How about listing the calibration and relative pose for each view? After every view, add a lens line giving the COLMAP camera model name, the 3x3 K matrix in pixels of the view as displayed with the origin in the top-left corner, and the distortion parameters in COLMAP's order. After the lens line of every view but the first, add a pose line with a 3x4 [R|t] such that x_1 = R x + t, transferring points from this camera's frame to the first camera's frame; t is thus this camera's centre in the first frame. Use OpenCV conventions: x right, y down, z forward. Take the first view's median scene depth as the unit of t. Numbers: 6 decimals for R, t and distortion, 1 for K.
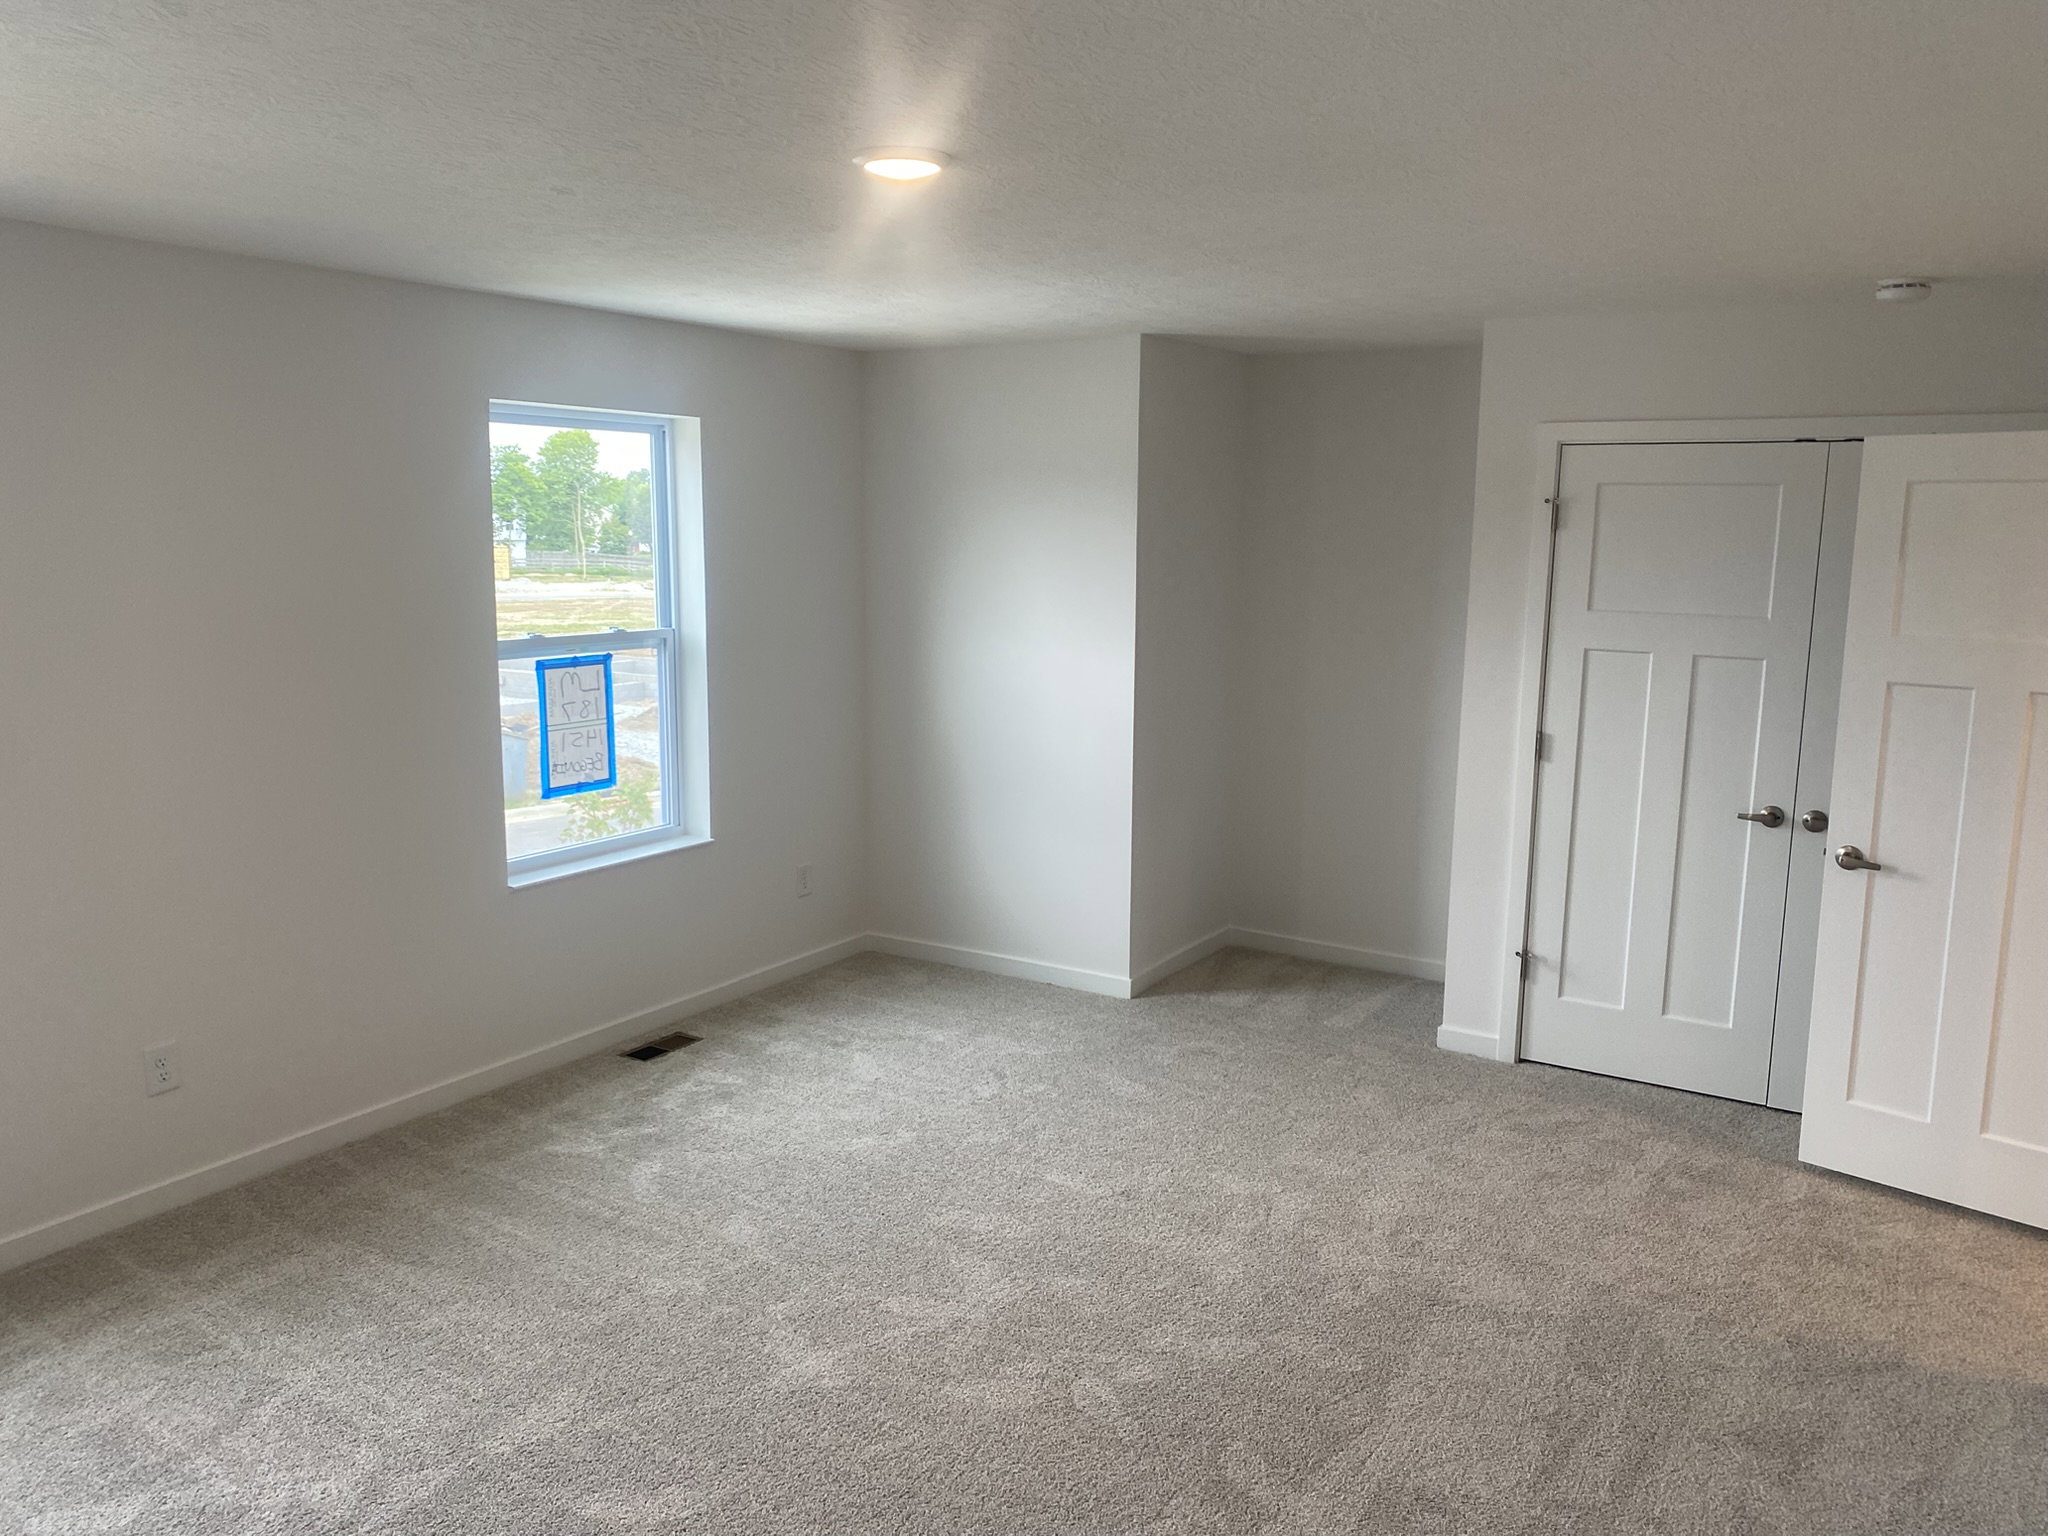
lens RADIAL K [[1558.7, 0, 1029.5], [0, 1558.7, 761.5], [0, 0, 1]] dist [0.039647, -0.045306]
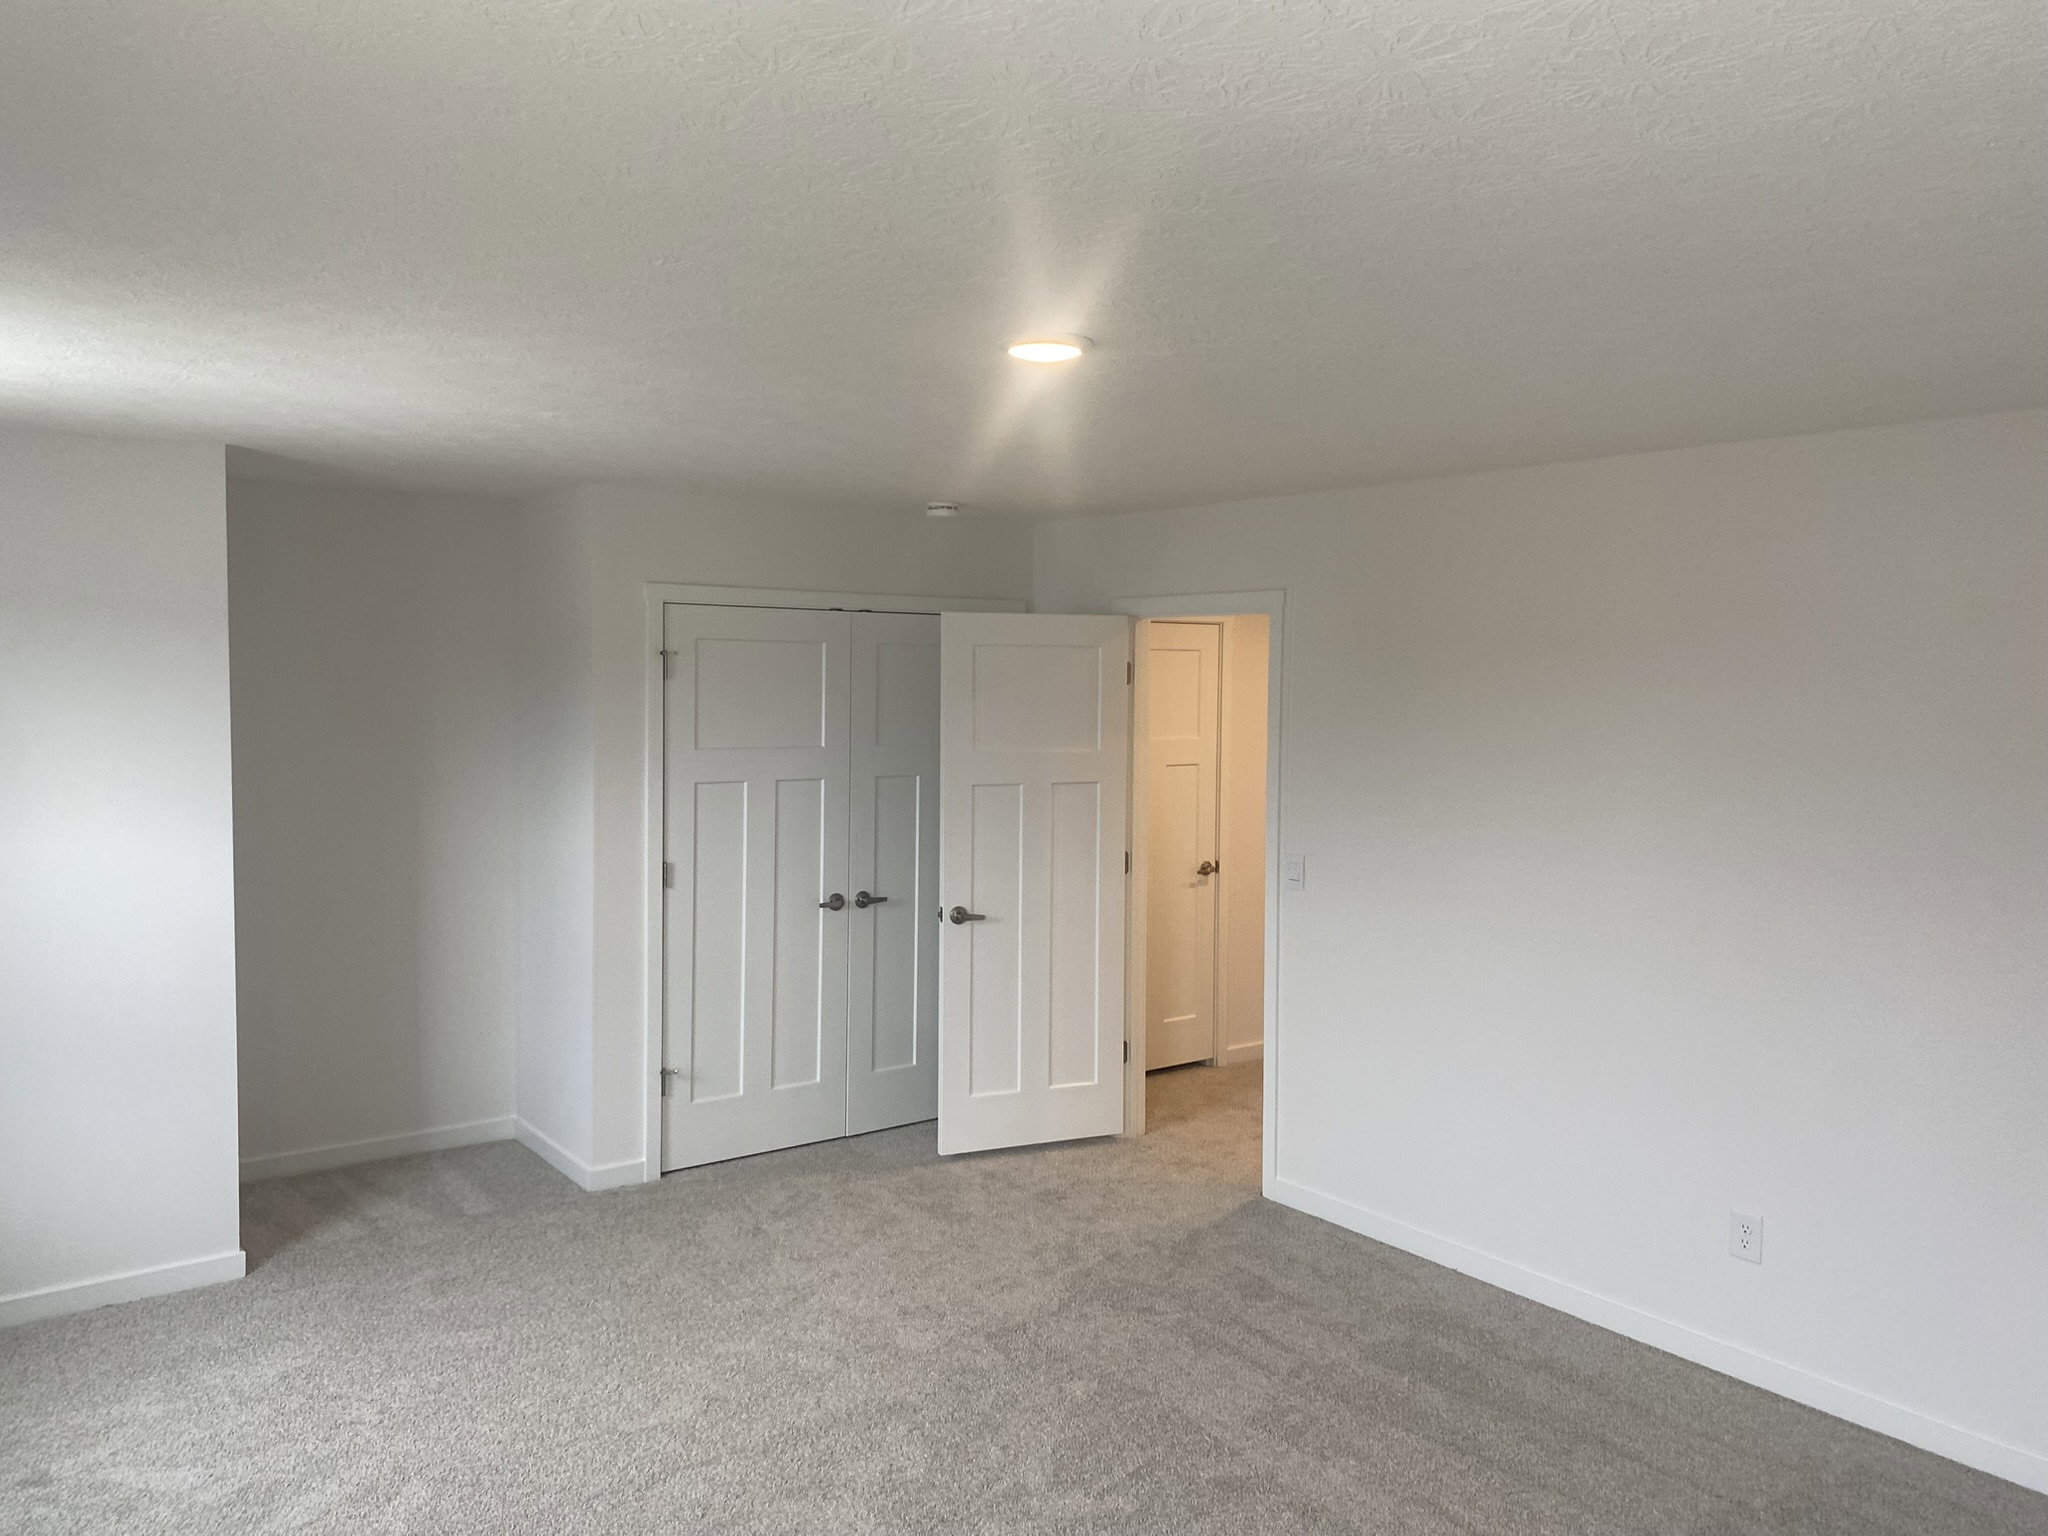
lens RADIAL K [[1558.7, 0, 1002.3], [0, 1558.7, 689.6], [0, 0, 1]] dist [0.039647, -0.045306]
pose [[0.367172, -0.021772, 0.929898, -0.613770], [0.138479, 0.989864, -0.031503, -0.072248], [-0.919787, 0.140338, 0.366466, 0.375790]]
